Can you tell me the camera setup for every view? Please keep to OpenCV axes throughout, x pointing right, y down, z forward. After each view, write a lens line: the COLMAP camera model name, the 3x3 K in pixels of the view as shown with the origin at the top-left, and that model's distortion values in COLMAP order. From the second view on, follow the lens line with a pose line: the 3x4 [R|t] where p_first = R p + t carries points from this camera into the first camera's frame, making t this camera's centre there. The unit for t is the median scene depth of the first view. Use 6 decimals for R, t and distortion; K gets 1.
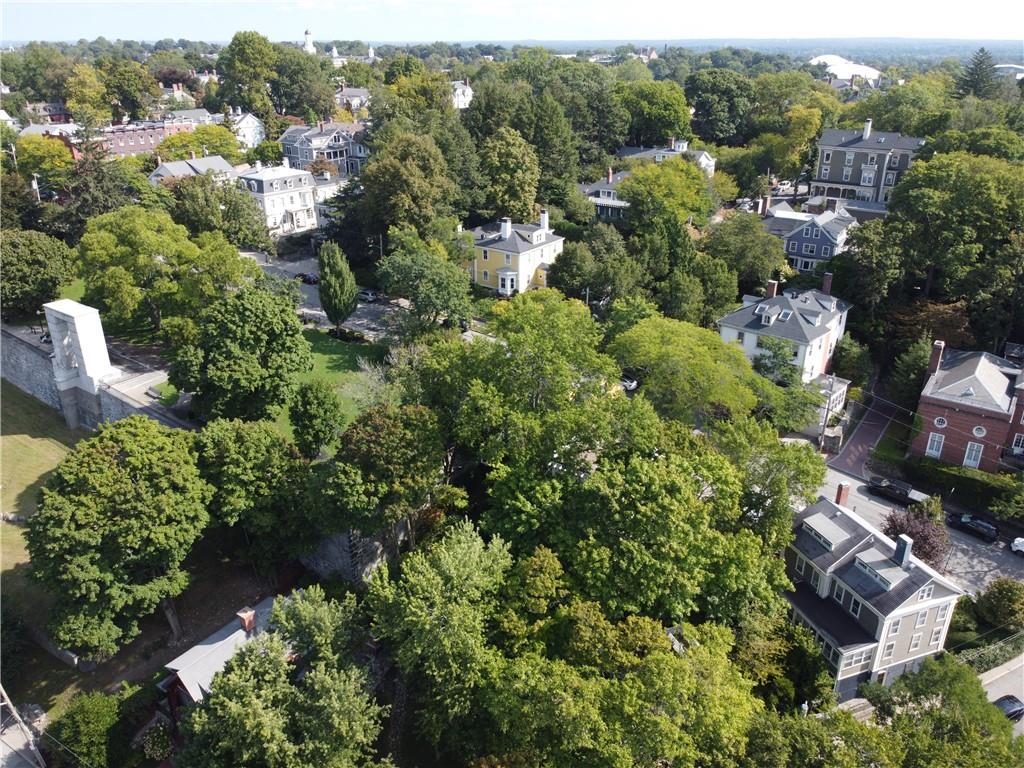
lens RADIAL K [[776.1, 0, 510.0], [0, 776.1, 376.7], [0, 0, 1]] dist [-0.000940, -0.007387]
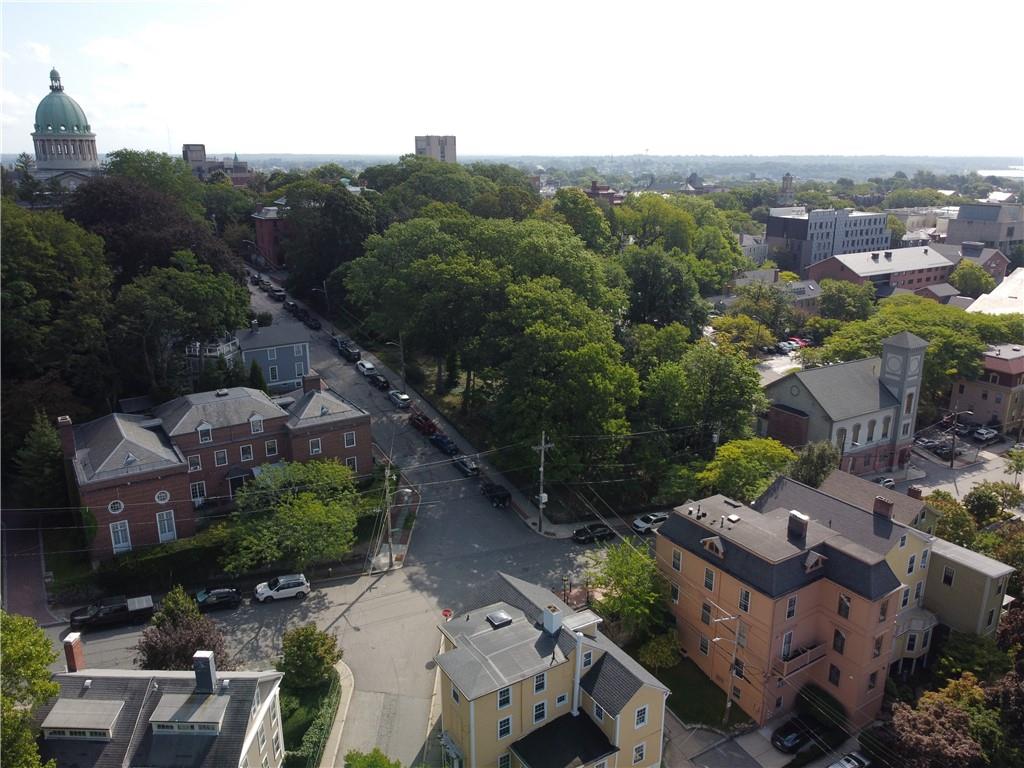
lens RADIAL K [[776.1, 0, 510.0], [0, 776.1, 376.7], [0, 0, 1]] dist [-0.000940, -0.007387]
pose [[0.365595, -0.257467, 0.894456, 0.029493], [0.369477, 0.922168, 0.114425, -0.006810], [-0.854299, 0.288647, 0.432268, 0.311842]]
